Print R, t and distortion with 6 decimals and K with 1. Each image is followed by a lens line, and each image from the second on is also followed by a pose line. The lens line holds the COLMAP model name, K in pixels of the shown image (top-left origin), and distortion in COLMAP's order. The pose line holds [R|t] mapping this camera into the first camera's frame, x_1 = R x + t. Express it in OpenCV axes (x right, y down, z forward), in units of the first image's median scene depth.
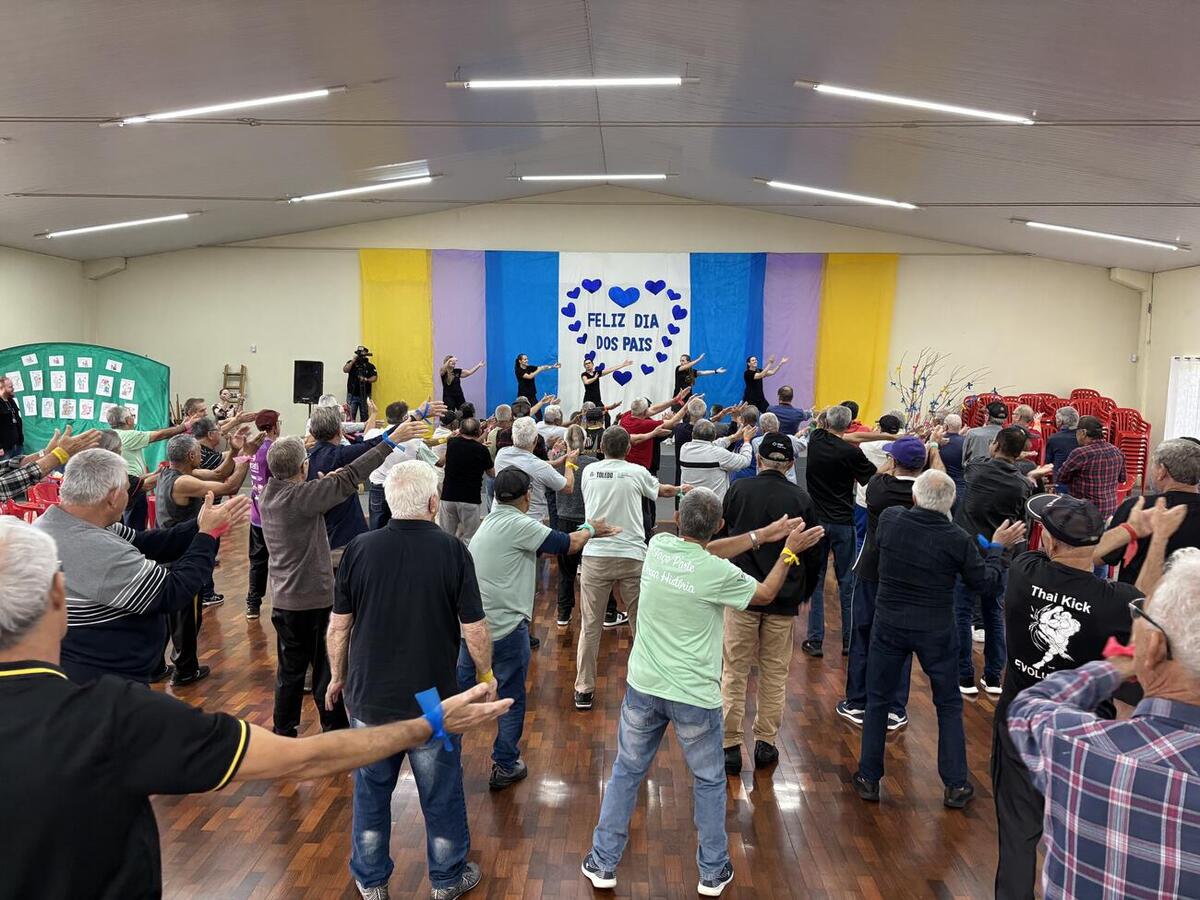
lens RADIAL K [[909.8, 0, 600.0], [0, 909.8, 450.0], [0, 0, 1]] dist [0.015045, 0.004934]
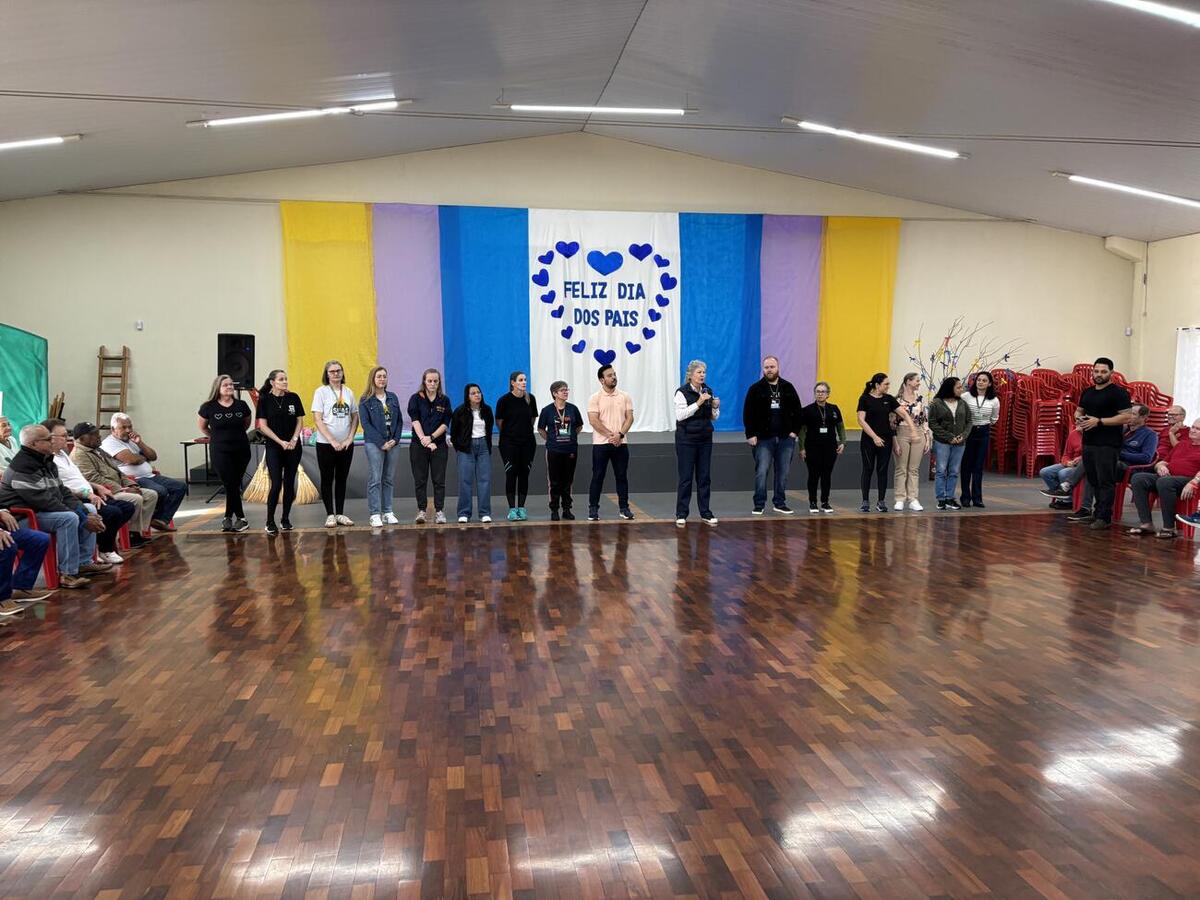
lens RADIAL K [[909.8, 0, 600.0], [0, 909.8, 450.0], [0, 0, 1]] dist [0.015045, 0.004934]
pose [[0.982682, -0.028326, 0.183121, -0.140569], [0.029670, 0.999549, -0.004602, 0.011795], [-0.182908, 0.009956, 0.983080, 0.159684]]
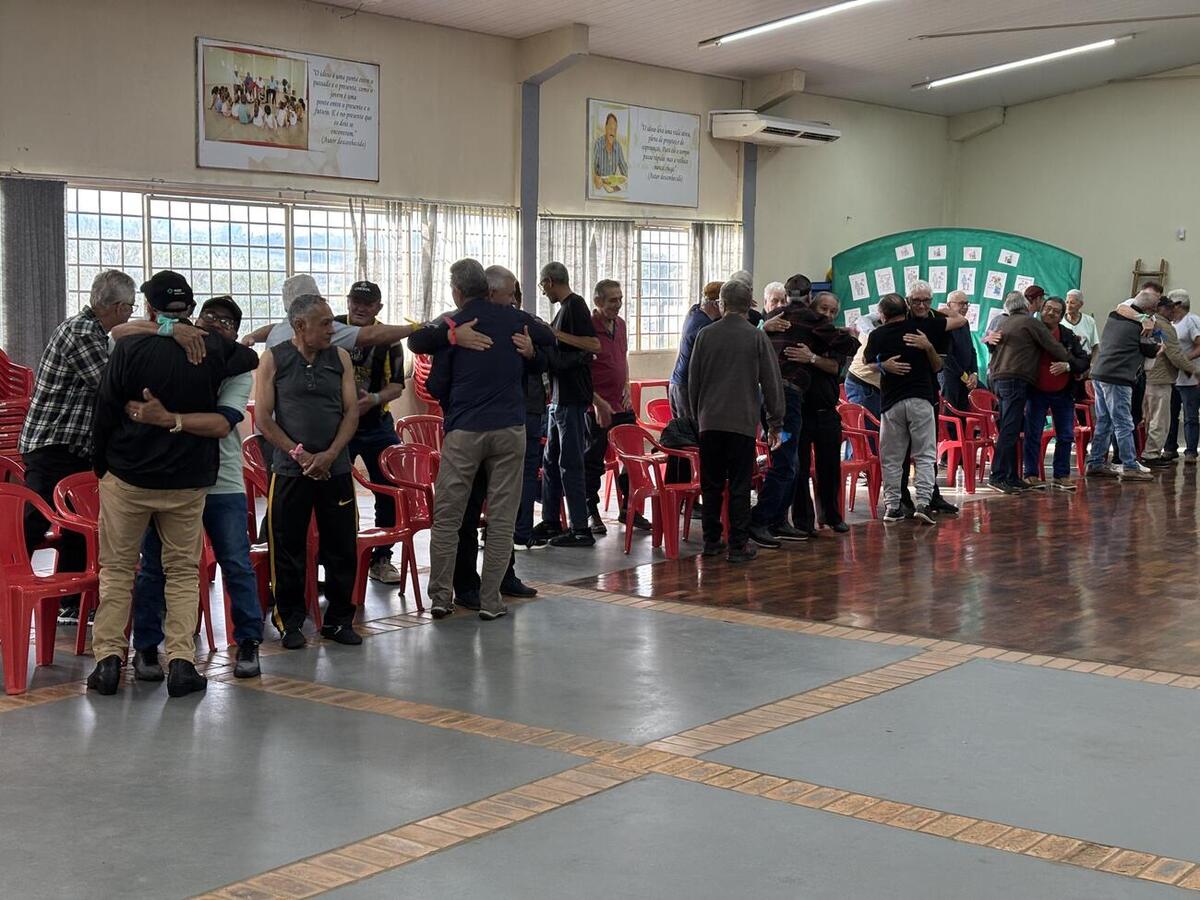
lens RADIAL K [[1807.3, 0, 600.0], [0, 1807.3, 450.0], [0, 0, 1]] dist [0.104378, -0.026865]
pose [[0.819976, 0.045065, -0.570621, 0.029999], [-0.048725, 0.998773, 0.008860, 0.052275], [0.570320, 0.020539, 0.821166, -0.306408]]
